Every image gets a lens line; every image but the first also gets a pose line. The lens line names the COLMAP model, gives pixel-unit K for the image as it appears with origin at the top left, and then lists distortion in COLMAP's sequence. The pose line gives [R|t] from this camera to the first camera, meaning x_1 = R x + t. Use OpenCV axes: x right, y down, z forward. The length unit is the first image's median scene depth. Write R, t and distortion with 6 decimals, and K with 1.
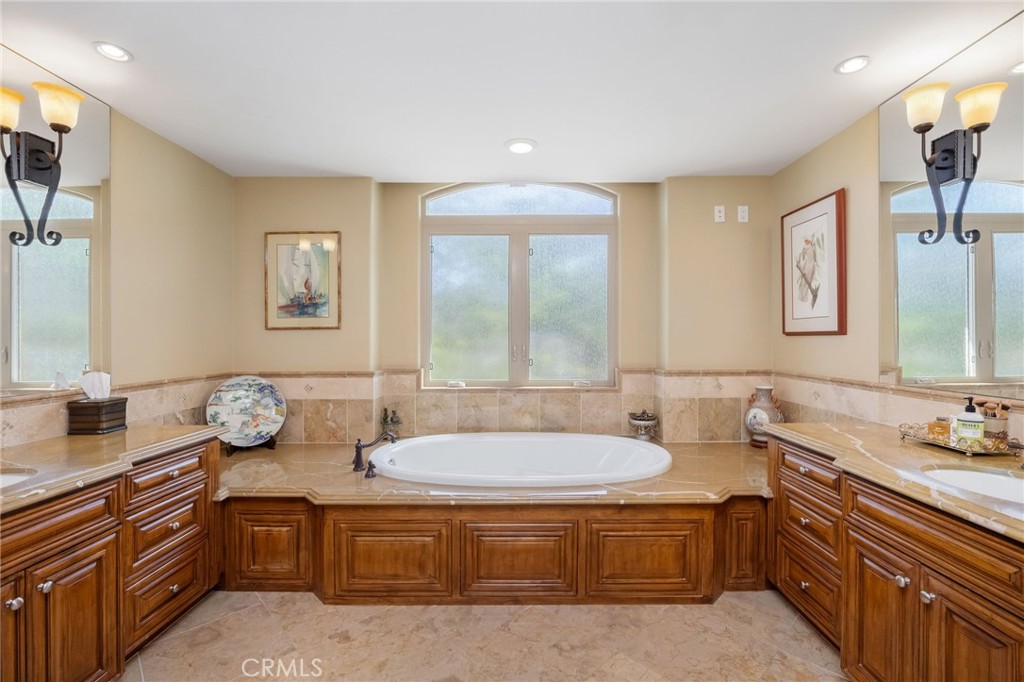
lens RADIAL K [[433.8, 0, 512.0], [0, 433.8, 341.0], [0, 0, 1]] dist [-0.000780, -0.000187]
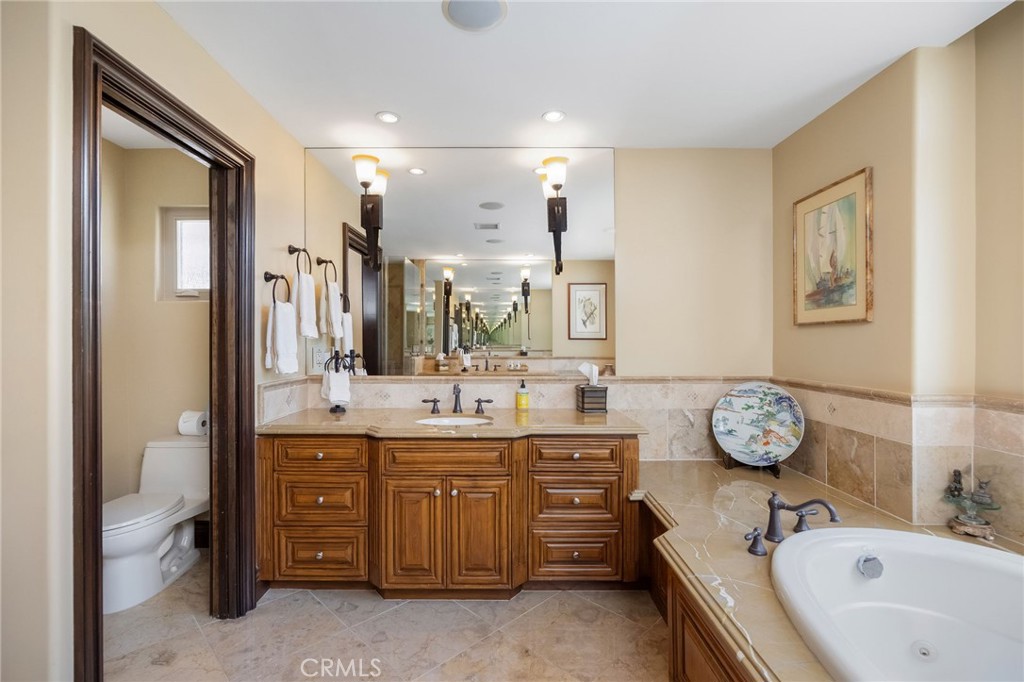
lens RADIAL K [[467.7, 0, 512.0], [0, 467.7, 341.0], [0, 0, 1]] dist [-0.001209, -0.000144]
pose [[0.029138, 0.006169, -0.999556, 0.284507], [-0.003428, 0.999976, 0.006071, -0.002943], [0.999570, 0.003249, 0.029158, 0.497935]]
